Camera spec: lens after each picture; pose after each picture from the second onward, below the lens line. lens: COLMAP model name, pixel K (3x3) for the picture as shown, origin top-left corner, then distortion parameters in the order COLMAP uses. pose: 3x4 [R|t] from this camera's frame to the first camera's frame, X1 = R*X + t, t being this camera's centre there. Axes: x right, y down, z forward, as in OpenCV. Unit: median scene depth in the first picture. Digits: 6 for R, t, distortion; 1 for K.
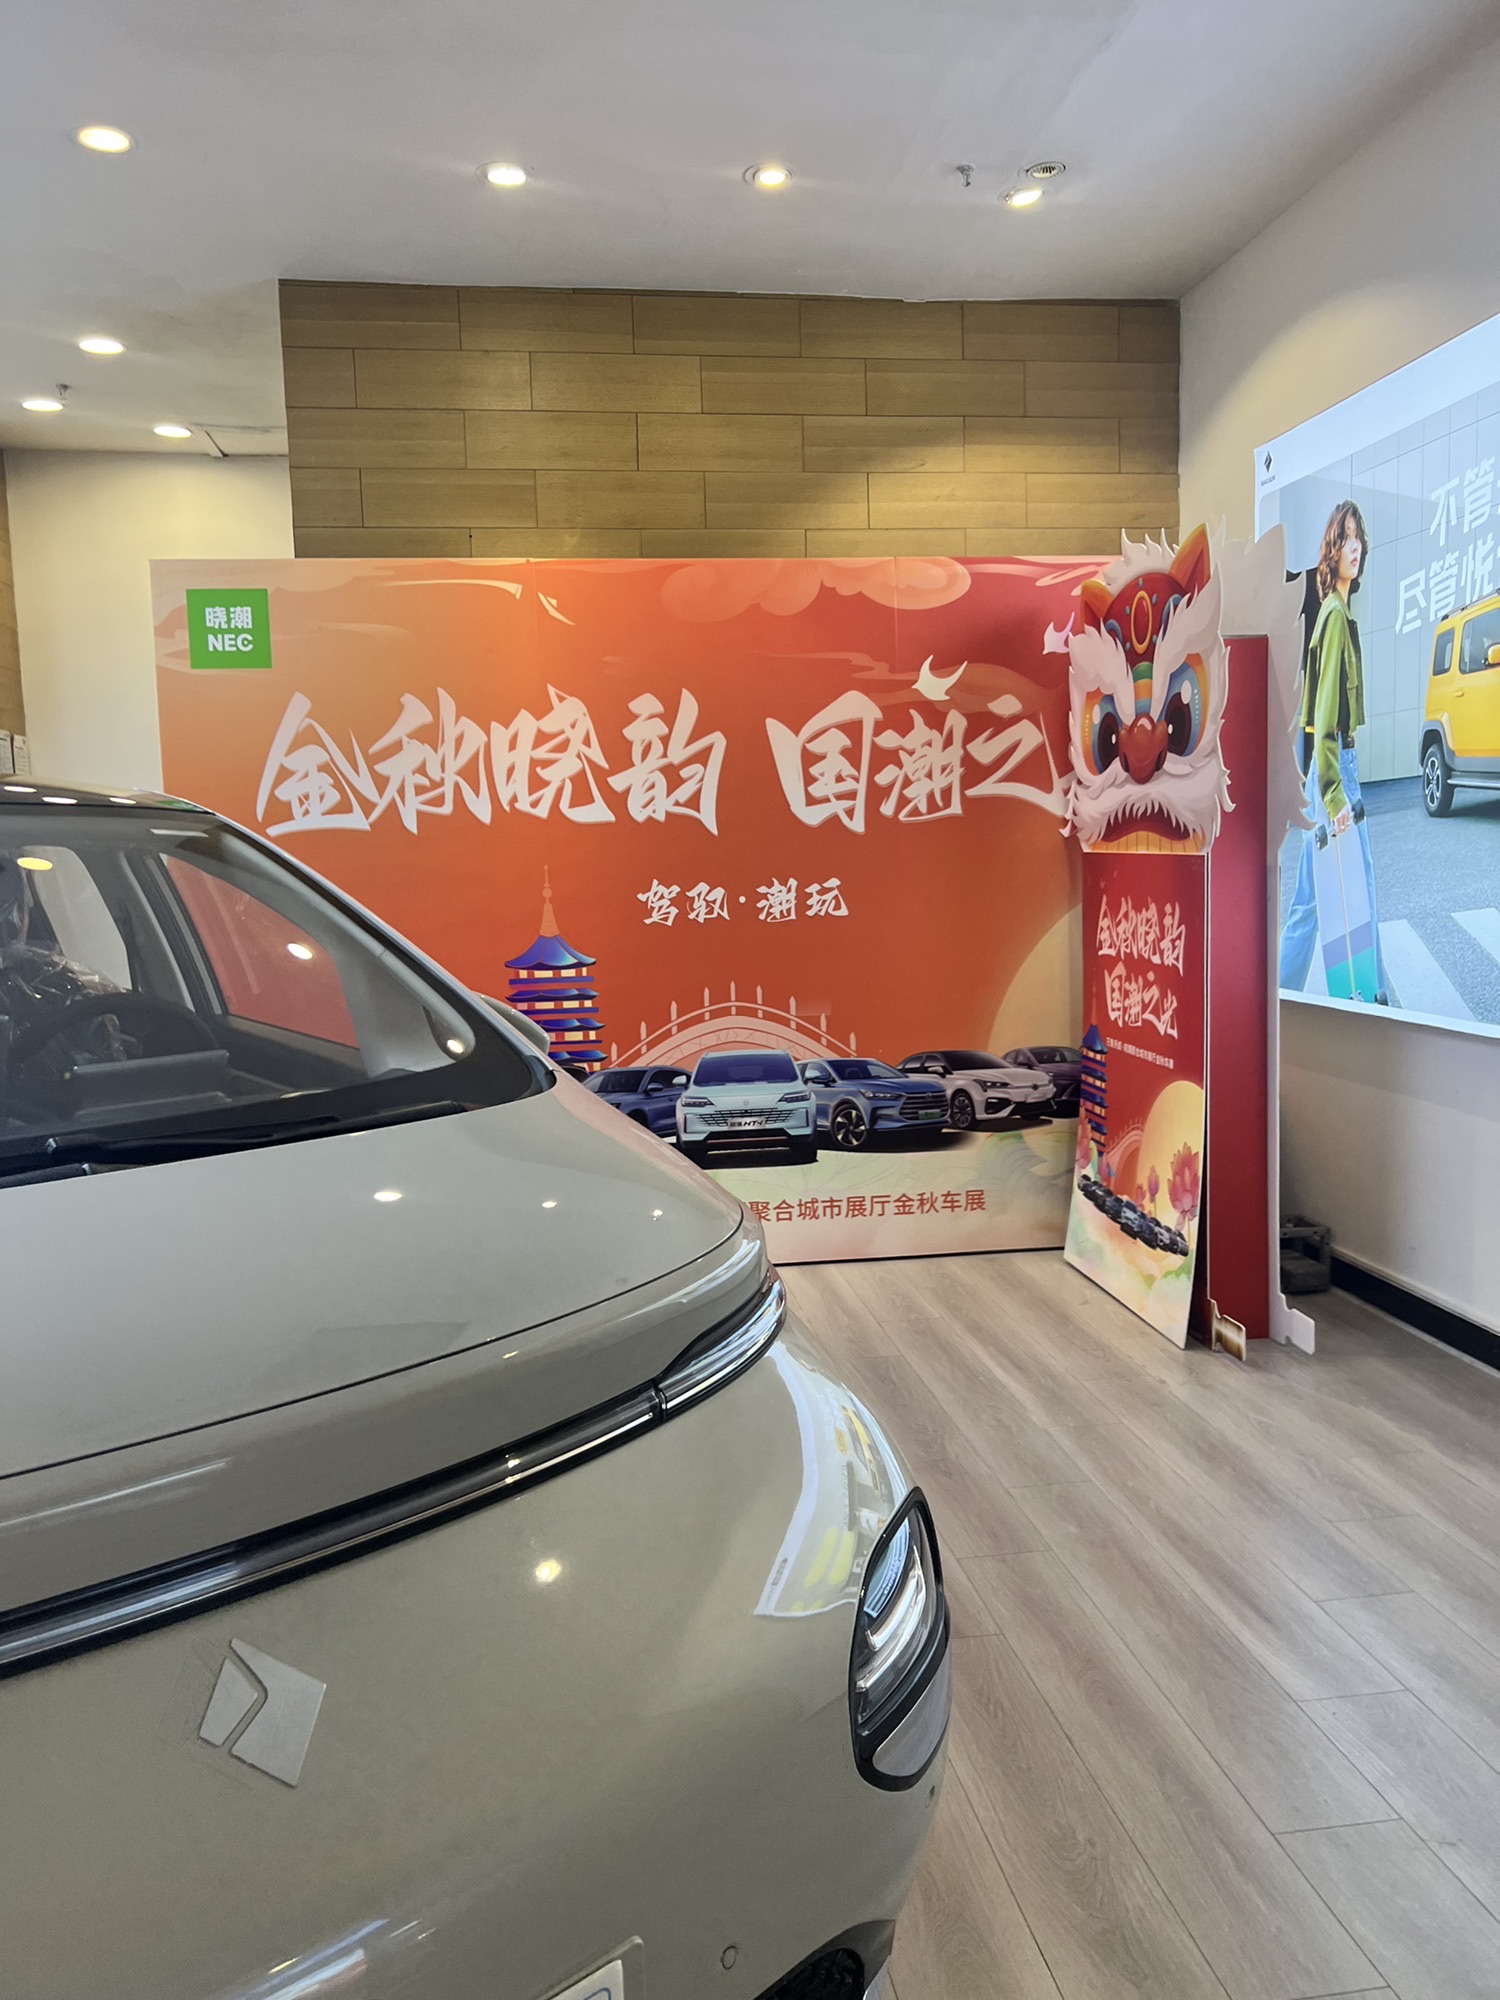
lens RADIAL K [[1523.3, 0, 748.8], [0, 1523.3, 1016.5], [0, 0, 1]] dist [-0.039397, -0.002570]
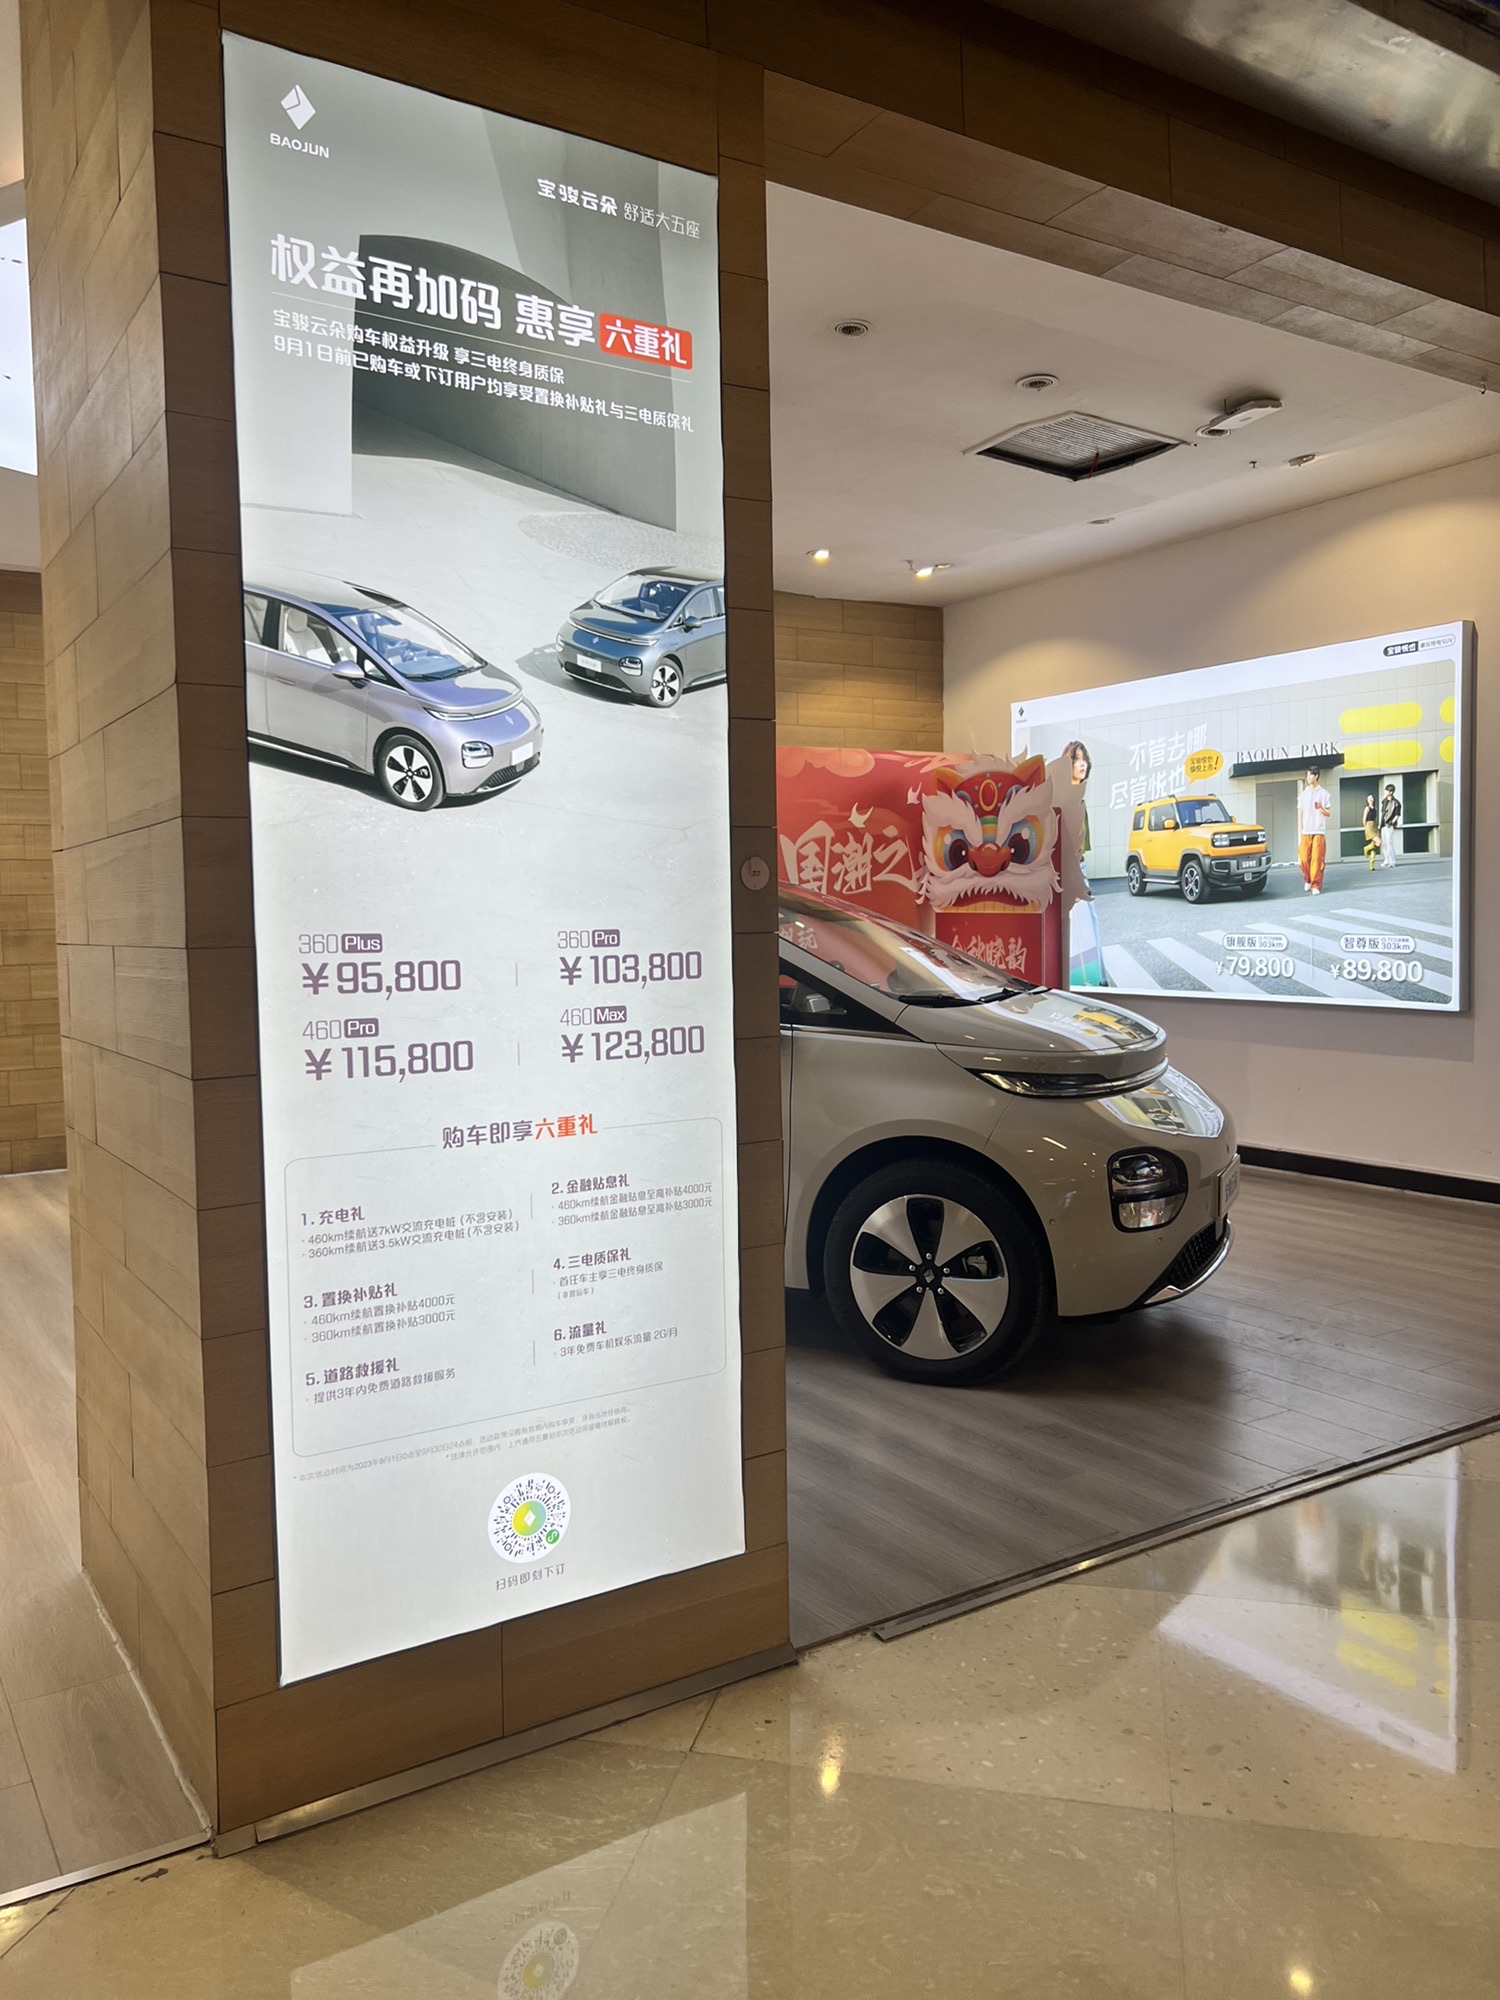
lens RADIAL K [[1523.3, 0, 747.9], [0, 1523.3, 989.6], [0, 0, 1]] dist [-0.039397, -0.002570]
pose [[0.911836, -0.007289, 0.410489, -0.748716], [0.034431, 0.997678, -0.058767, 0.086193], [-0.409107, 0.067719, 0.909970, -0.581783]]
